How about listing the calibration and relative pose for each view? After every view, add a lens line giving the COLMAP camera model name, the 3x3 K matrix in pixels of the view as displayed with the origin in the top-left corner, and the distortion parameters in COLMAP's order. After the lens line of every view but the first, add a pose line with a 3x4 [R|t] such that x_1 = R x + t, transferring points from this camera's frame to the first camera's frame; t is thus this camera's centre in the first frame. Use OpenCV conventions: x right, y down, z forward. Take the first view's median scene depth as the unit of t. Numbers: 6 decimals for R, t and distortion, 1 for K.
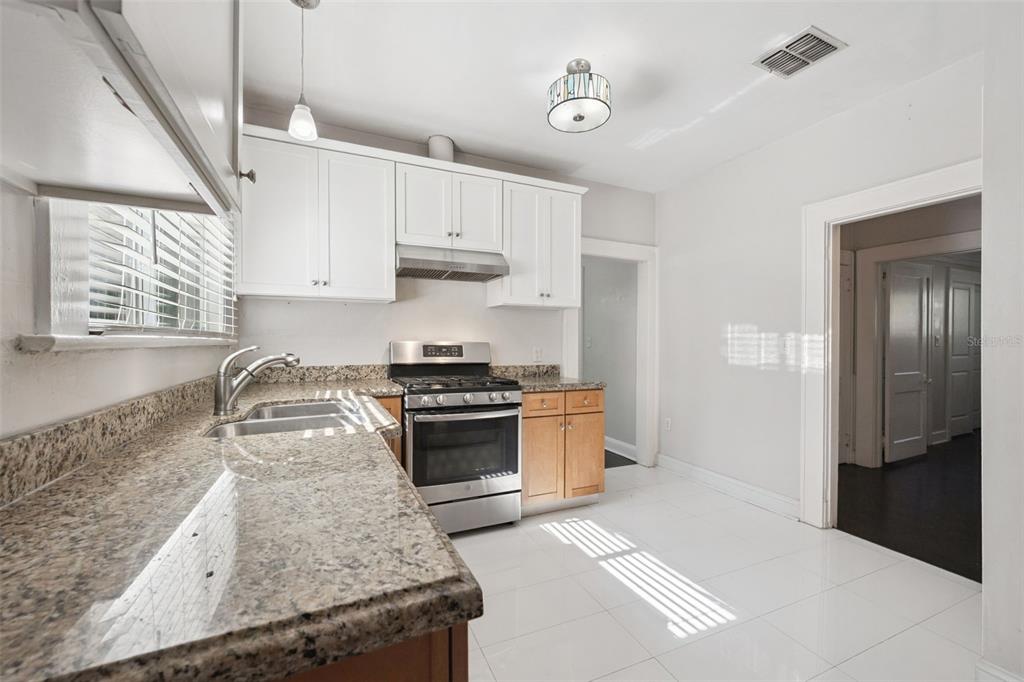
lens RADIAL K [[407.6, 0, 510.1], [0, 407.6, 344.0], [0, 0, 1]] dist [-0.002242, 0.000142]
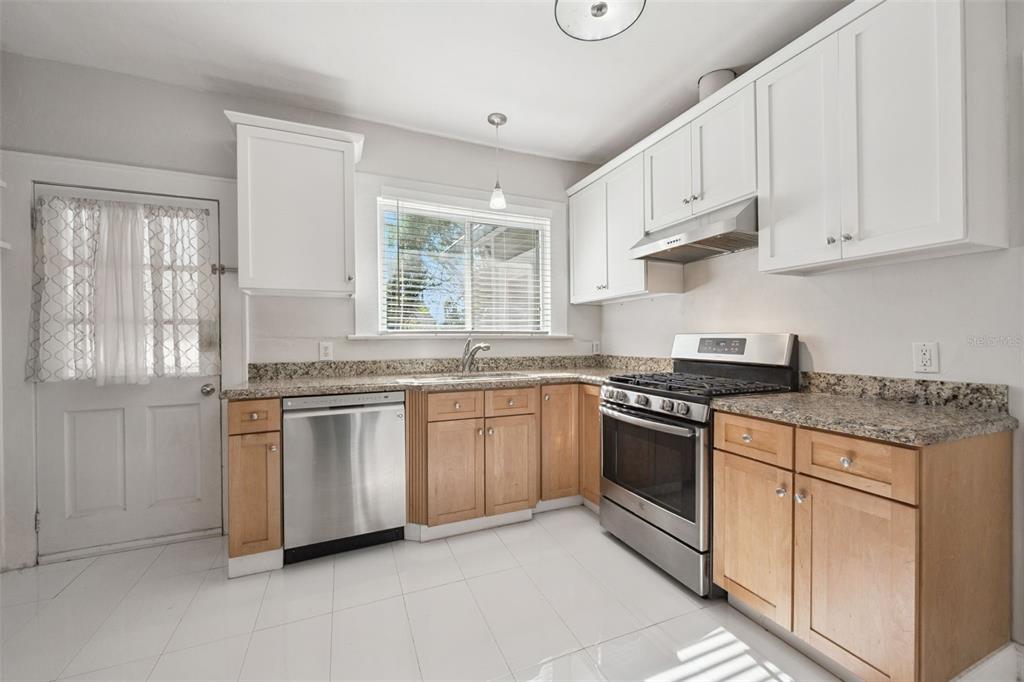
lens RADIAL K [[407.6, 0, 513.4], [0, 407.6, 341.2], [0, 0, 1]] dist [-0.002242, 0.000142]
pose [[-0.014593, 0.001460, -0.999892, 0.626321], [-0.002142, 0.999997, 0.001491, 0.008915], [0.999891, 0.002164, -0.014590, 0.621602]]
